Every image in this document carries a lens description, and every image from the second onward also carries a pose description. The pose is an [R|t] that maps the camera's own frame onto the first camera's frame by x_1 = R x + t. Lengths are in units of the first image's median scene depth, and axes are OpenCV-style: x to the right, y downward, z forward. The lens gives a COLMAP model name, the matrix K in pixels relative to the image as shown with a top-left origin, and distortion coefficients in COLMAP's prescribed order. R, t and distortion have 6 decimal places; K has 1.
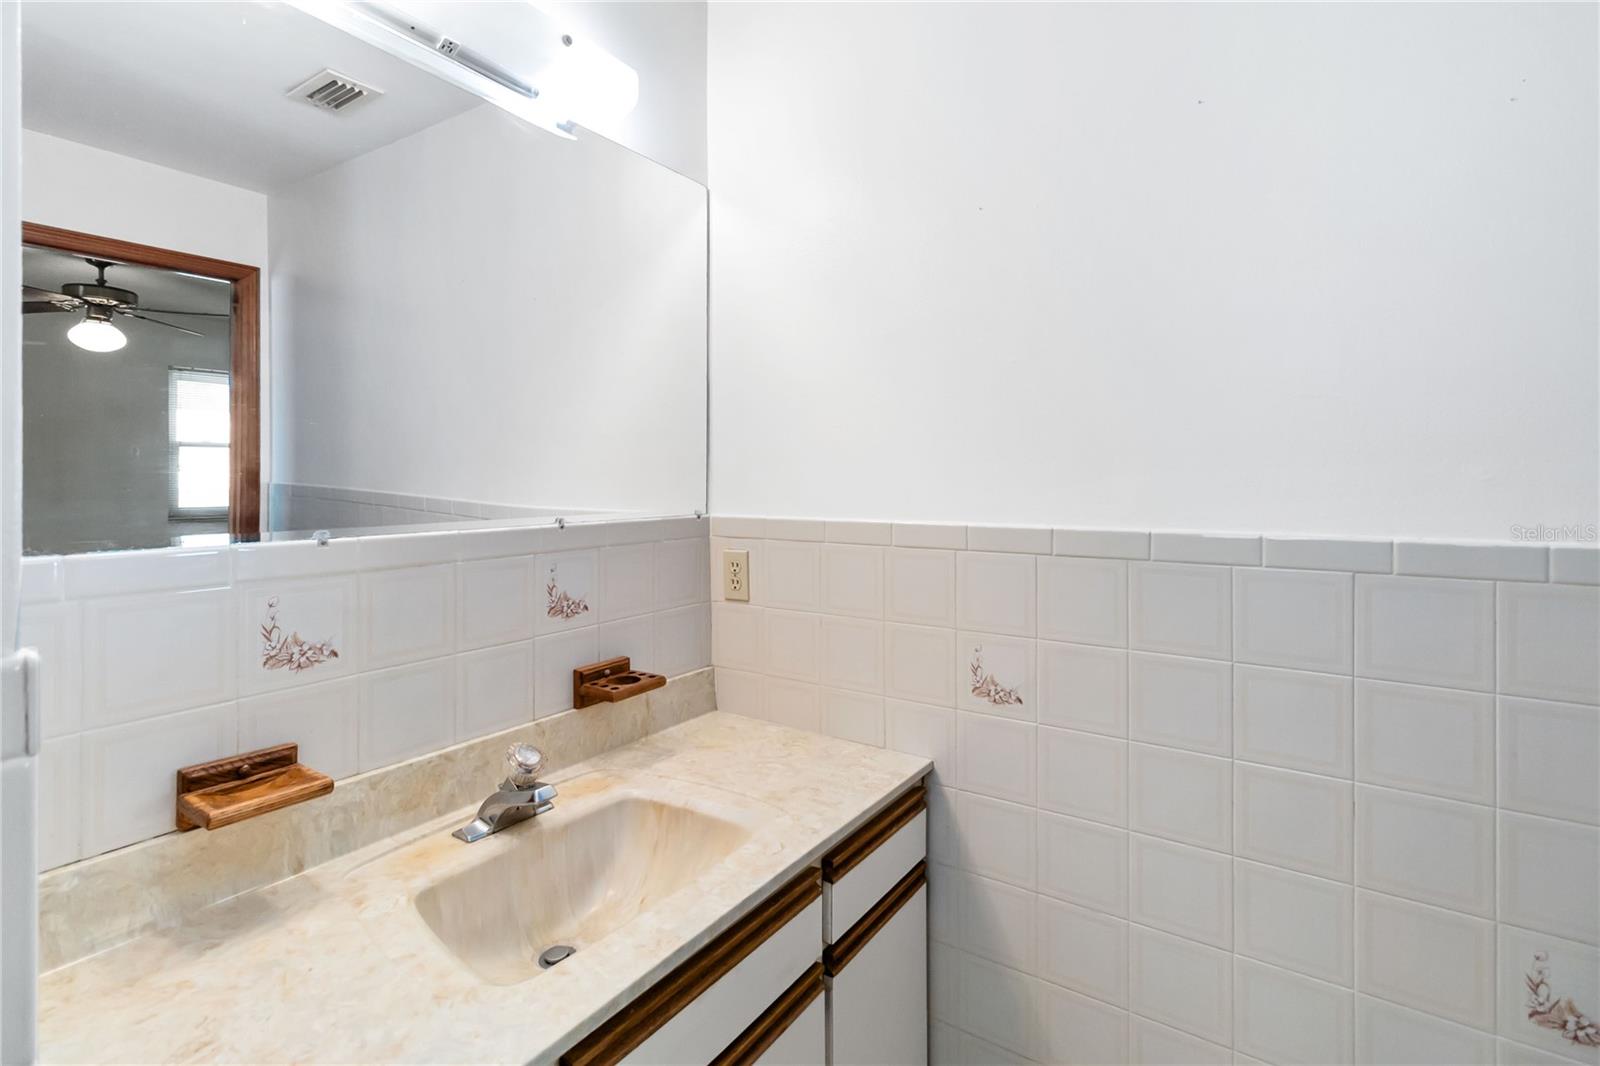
lens RADIAL K [[745.6, 0, 797.9], [0, 745.6, 477.5], [0, 0, 1]] dist [0.000973, 0.000125]
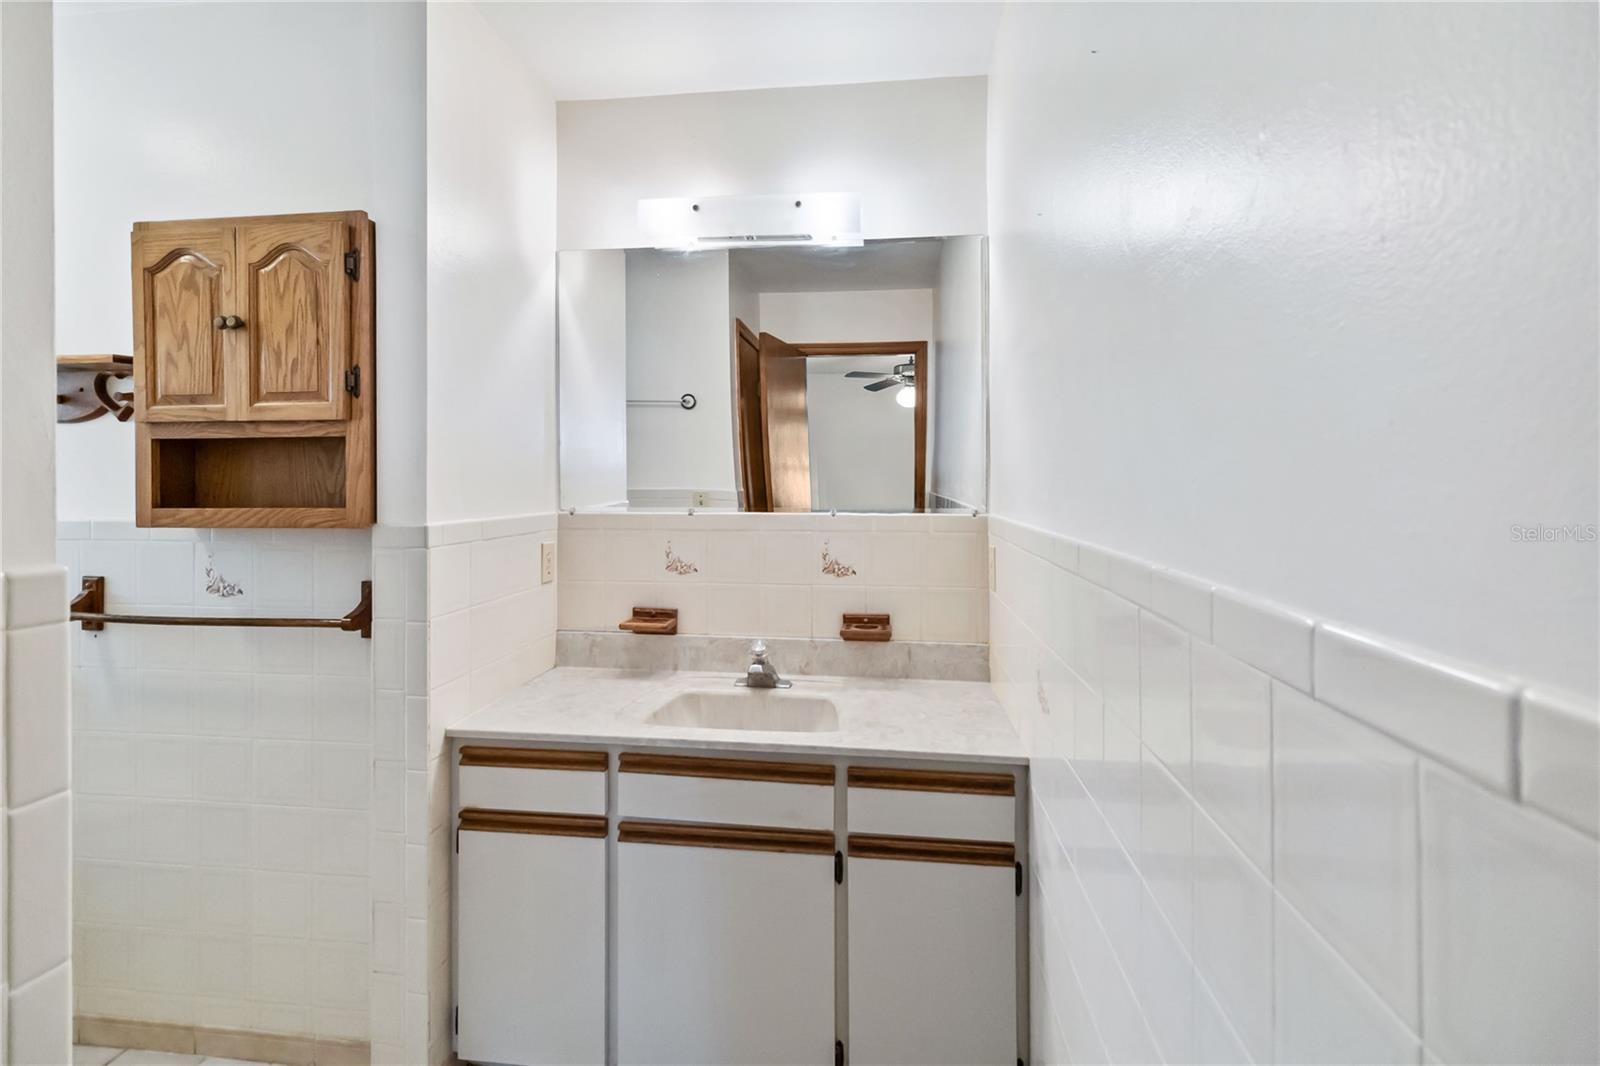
lens RADIAL K [[736.8, 0, 800.3], [0, 736.8, 491.1], [0, 0, 1]] dist [-0.000564, 0.000129]
pose [[0.467216, 0.005474, -0.884126, 0.955421], [-0.004161, 0.999983, 0.003992, 0.012213], [0.884134, 0.001813, 0.467231, 0.249969]]
